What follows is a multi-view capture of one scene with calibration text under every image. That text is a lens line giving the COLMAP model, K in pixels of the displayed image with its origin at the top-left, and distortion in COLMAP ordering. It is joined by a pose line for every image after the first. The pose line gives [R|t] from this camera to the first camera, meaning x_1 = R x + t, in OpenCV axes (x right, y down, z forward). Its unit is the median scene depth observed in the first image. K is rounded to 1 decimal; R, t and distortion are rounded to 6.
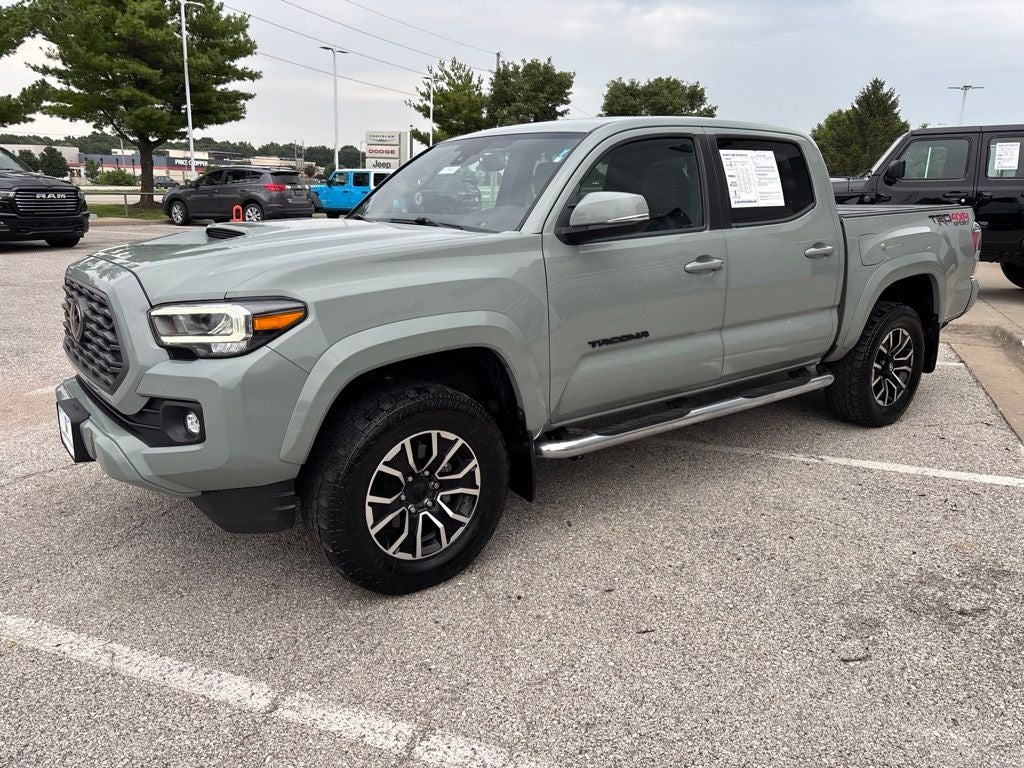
lens RADIAL K [[783.0, 0, 510.6], [0, 783.0, 372.0], [0, 0, 1]] dist [0.048140, -0.058198]
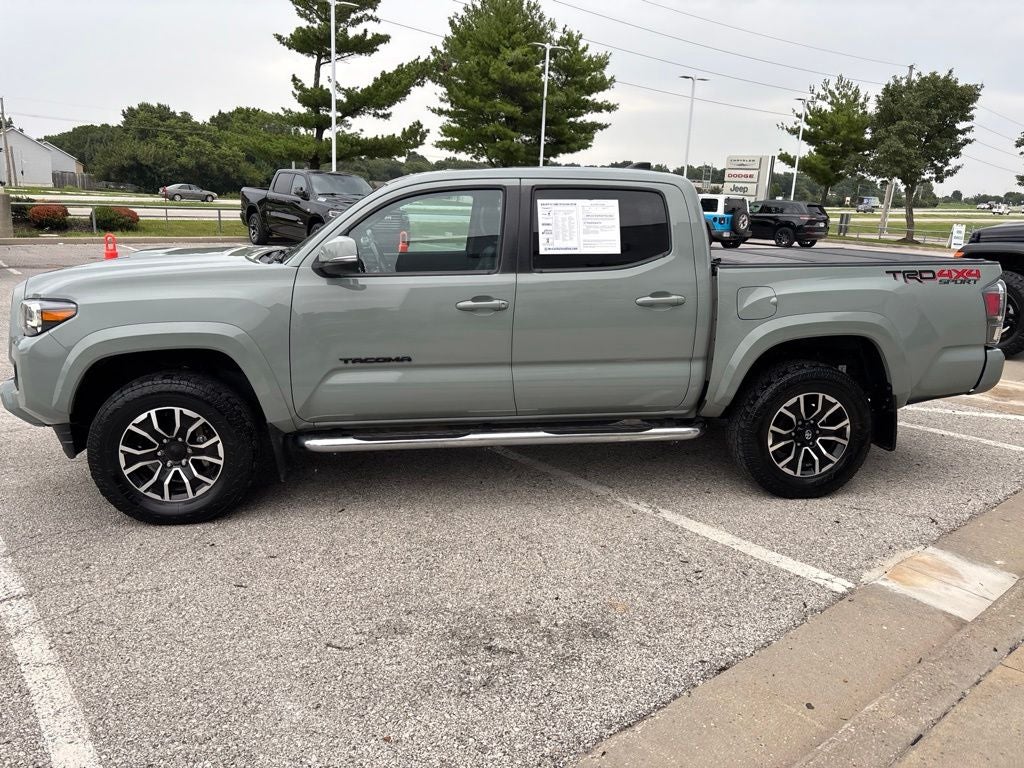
lens RADIAL K [[783.0, 0, 510.6], [0, 783.0, 372.0], [0, 0, 1]] dist [0.048140, -0.058198]
pose [[0.873950, 0.116738, -0.471788, 0.136863], [-0.128621, 0.991668, 0.007116, -0.009213], [0.468688, 0.054462, 0.881683, 0.009156]]
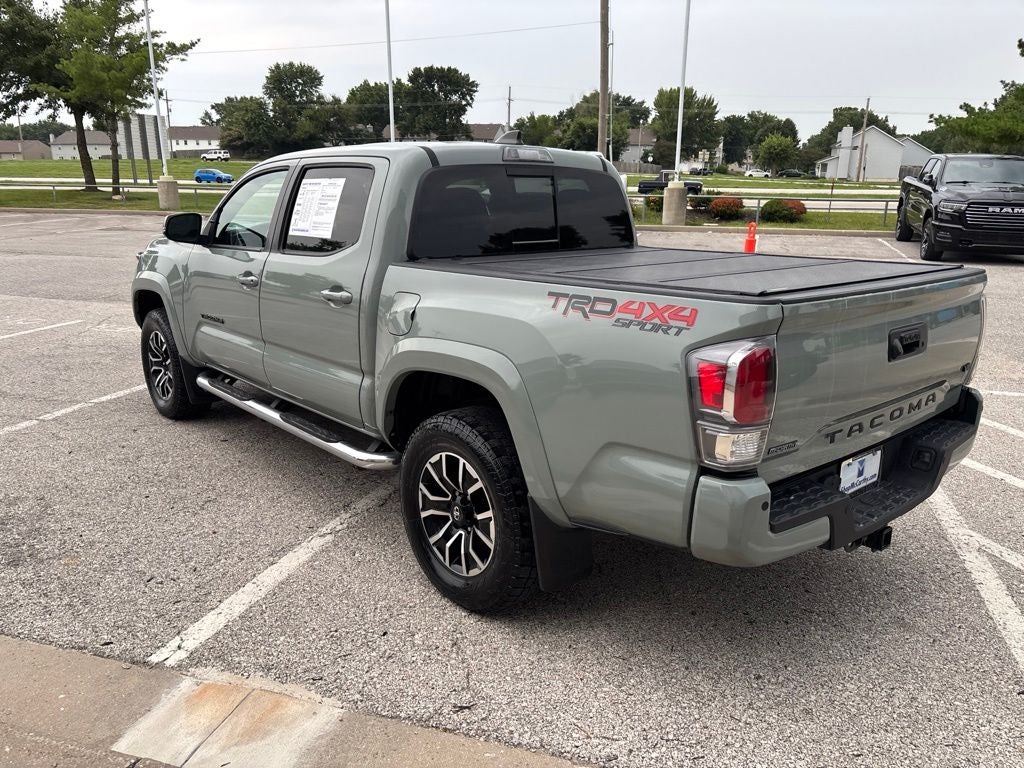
lens RADIAL K [[783.0, 0, 510.6], [0, 783.0, 372.0], [0, 0, 1]] dist [0.048140, -0.058198]
pose [[0.059396, 0.231187, -0.971095, 0.242536], [-0.239840, 0.947621, 0.210929, -0.058167], [0.968994, 0.220379, 0.111733, 0.215074]]
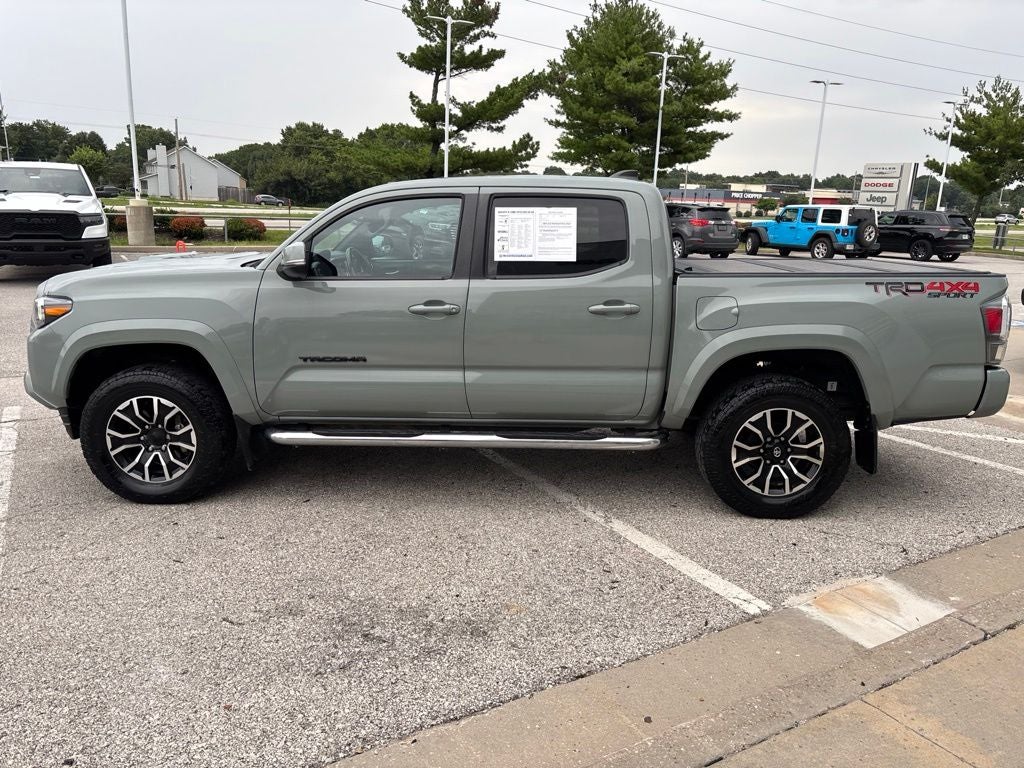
lens RADIAL K [[783.7, 0, 510.8], [0, 783.7, 376.9], [0, 0, 1]] dist [0.039151, -0.042486]
pose [[0.777727, 0.141250, -0.612527, 0.175745], [-0.160952, 0.986690, 0.023173, -0.013914], [0.607647, 0.080565, 0.790110, 0.030119]]
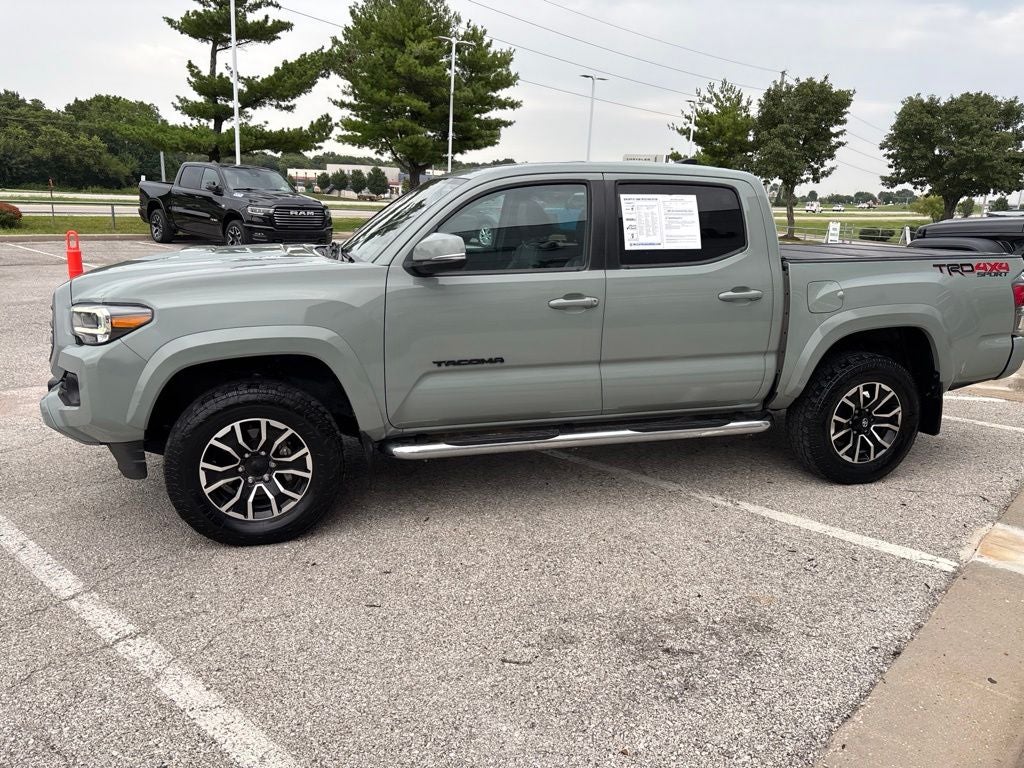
lens RADIAL K [[781.6, 0, 512.0], [0, 781.6, 384.0], [0, 0, 1]] dist [0.047716, -0.051920]
pose [[0.936963, 0.097592, -0.335525, 0.090672], [-0.100805, 0.994875, 0.007871, -0.003996], [0.334574, 0.026448, 0.941998, -0.006107]]
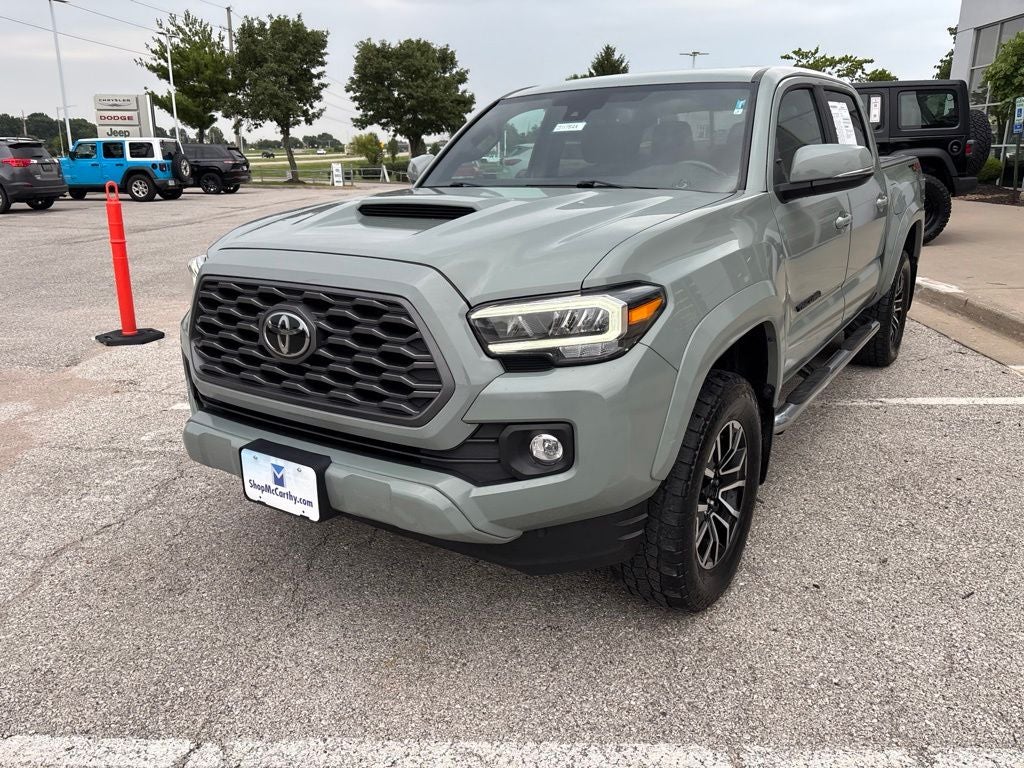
lens RADIAL K [[781.6, 0, 512.0], [0, 781.6, 384.0], [0, 0, 1]] dist [0.047716, -0.051920]
pose [[0.946842, -0.114406, 0.300667, -0.078236], [0.097944, 0.992775, 0.069318, -0.006883], [-0.306425, -0.036185, 0.951207, 0.031010]]
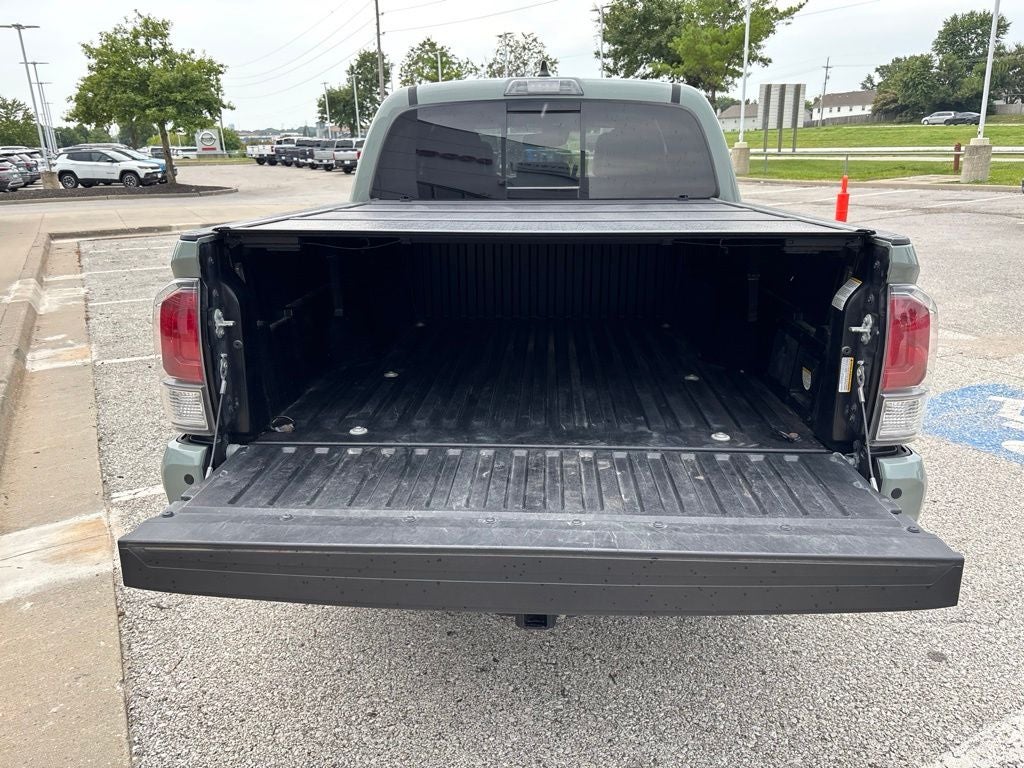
lens RADIAL K [[783.0, 0, 510.6], [0, 783.0, 372.0], [0, 0, 1]] dist [0.048140, -0.058198]
pose [[-0.655211, 0.205972, -0.726825, 0.187492], [-0.170658, 0.896886, 0.408008, -0.080406], [0.735918, 0.391370, -0.552499, 0.329647]]
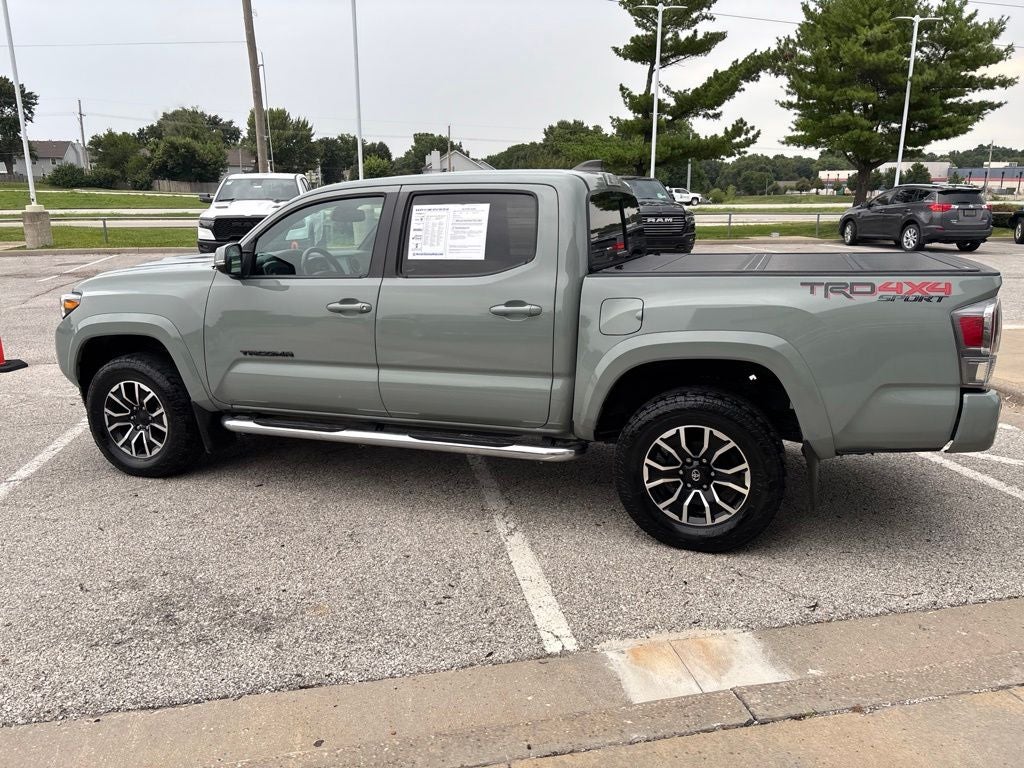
lens RADIAL K [[783.0, 0, 510.6], [0, 783.0, 372.0], [0, 0, 1]] dist [0.048140, -0.058198]
pose [[0.532346, 0.168864, -0.829513, 0.227155], [-0.182460, 0.979758, 0.082354, -0.030483], [0.826629, 0.107512, 0.552382, 0.096134]]
